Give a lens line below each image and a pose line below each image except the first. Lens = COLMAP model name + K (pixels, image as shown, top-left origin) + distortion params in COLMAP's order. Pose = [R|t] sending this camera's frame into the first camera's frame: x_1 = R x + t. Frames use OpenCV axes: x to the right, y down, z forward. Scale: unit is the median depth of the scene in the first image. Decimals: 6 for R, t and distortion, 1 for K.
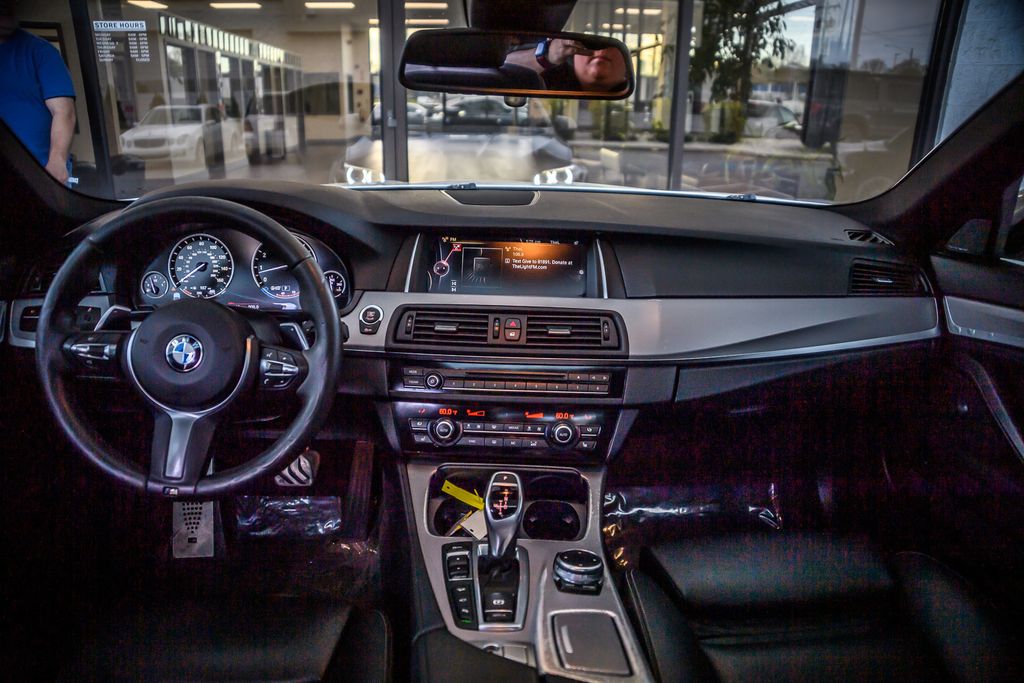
lens RADIAL K [[702.1, 0, 512.0], [0, 702.1, 341.5], [0, 0, 1]] dist [-0.131191, 0.070772]
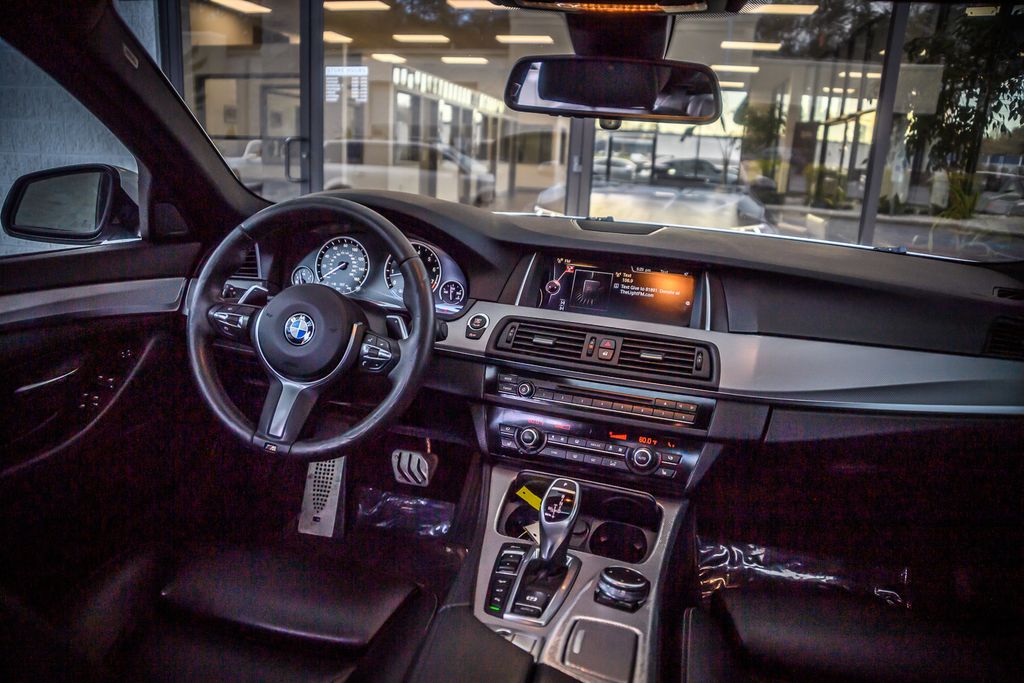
lens RADIAL K [[702.1, 0, 512.0], [0, 702.1, 341.5], [0, 0, 1]] dist [-0.131191, 0.070772]
pose [[0.956925, 0.106006, -0.270291, 0.143536], [-0.126241, 0.990269, -0.058562, 0.048626], [0.261453, 0.090161, 0.960996, -0.018884]]
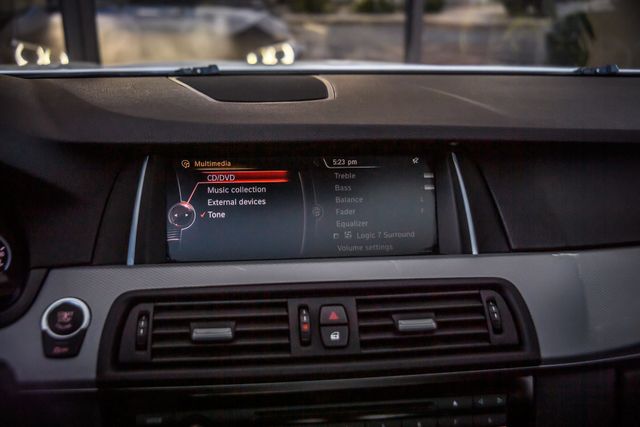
lens RADIAL K [[714.8, 0, 320.0], [0, 714.8, 213.5], [0, 0, 1]] dist [0.105214, -0.001354]
pose [[0.988004, -0.056470, 0.143730, -0.086894], [0.058765, 0.998203, -0.011764, -0.100233], [-0.142808, 0.020069, 0.989547, 0.432910]]
